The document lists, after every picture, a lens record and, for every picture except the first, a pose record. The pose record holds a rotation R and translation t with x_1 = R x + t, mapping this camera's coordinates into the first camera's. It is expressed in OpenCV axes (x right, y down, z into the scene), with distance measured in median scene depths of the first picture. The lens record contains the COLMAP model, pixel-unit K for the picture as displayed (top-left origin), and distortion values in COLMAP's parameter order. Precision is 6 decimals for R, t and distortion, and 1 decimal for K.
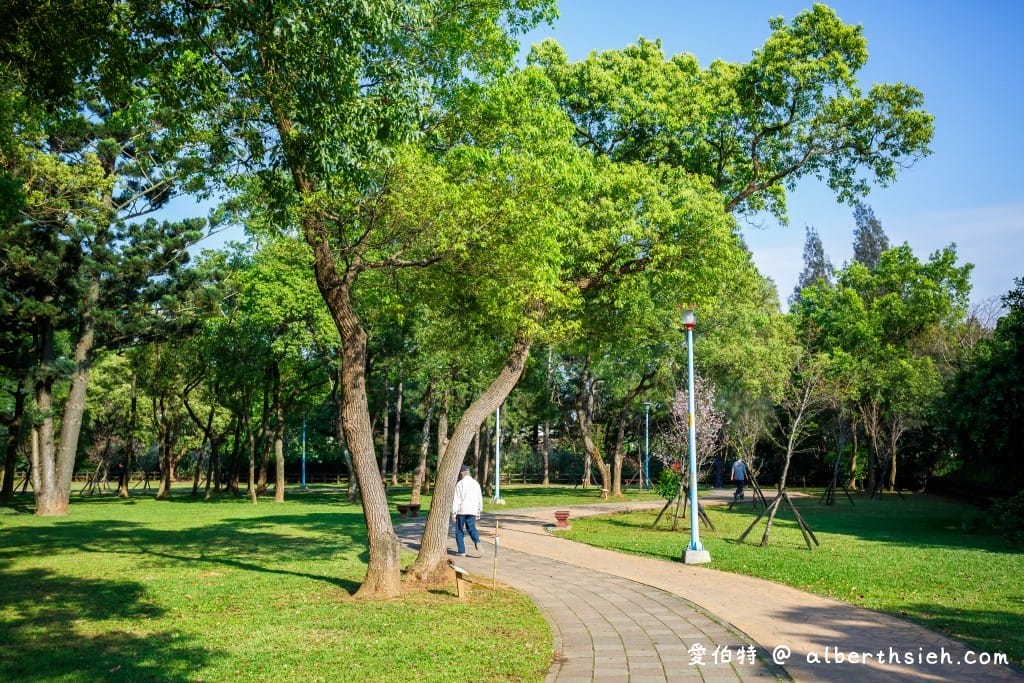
lens RADIAL K [[1044.8, 0, 512.0], [0, 1044.8, 341.5], [0, 0, 1]] dist [0.034054, 0.028072]
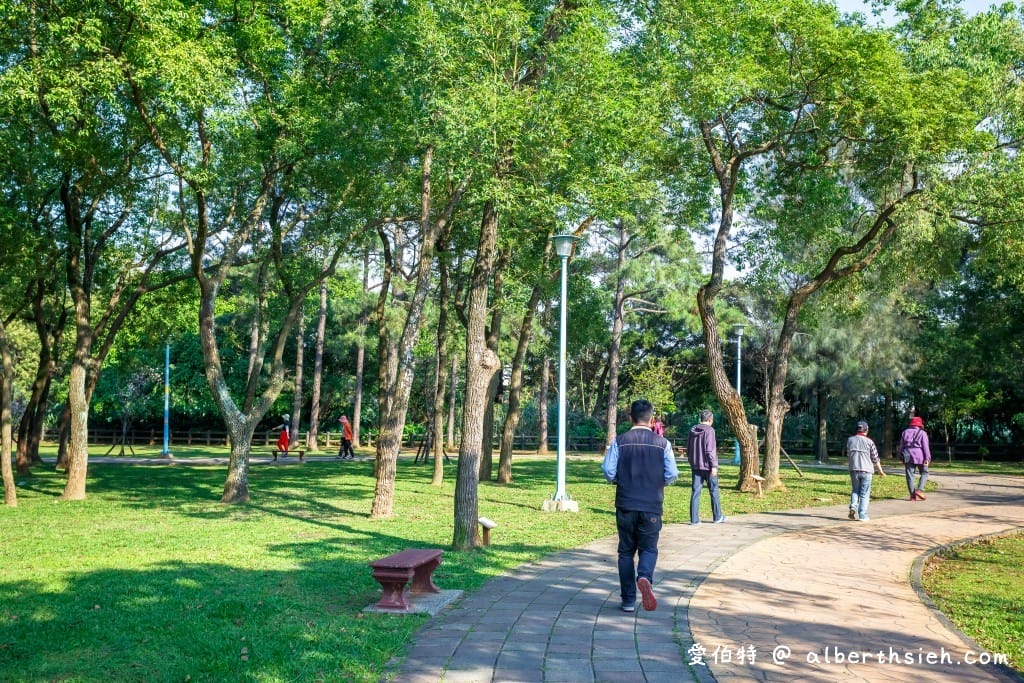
lens RADIAL K [[1044.8, 0, 512.0], [0, 1044.8, 341.5], [0, 0, 1]] dist [0.034054, 0.028072]
pose [[0.995962, 0.018741, 0.087797, -0.045584], [-0.022289, 0.998967, 0.039603, 0.038482], [-0.086964, -0.041400, 0.995351, 0.329865]]
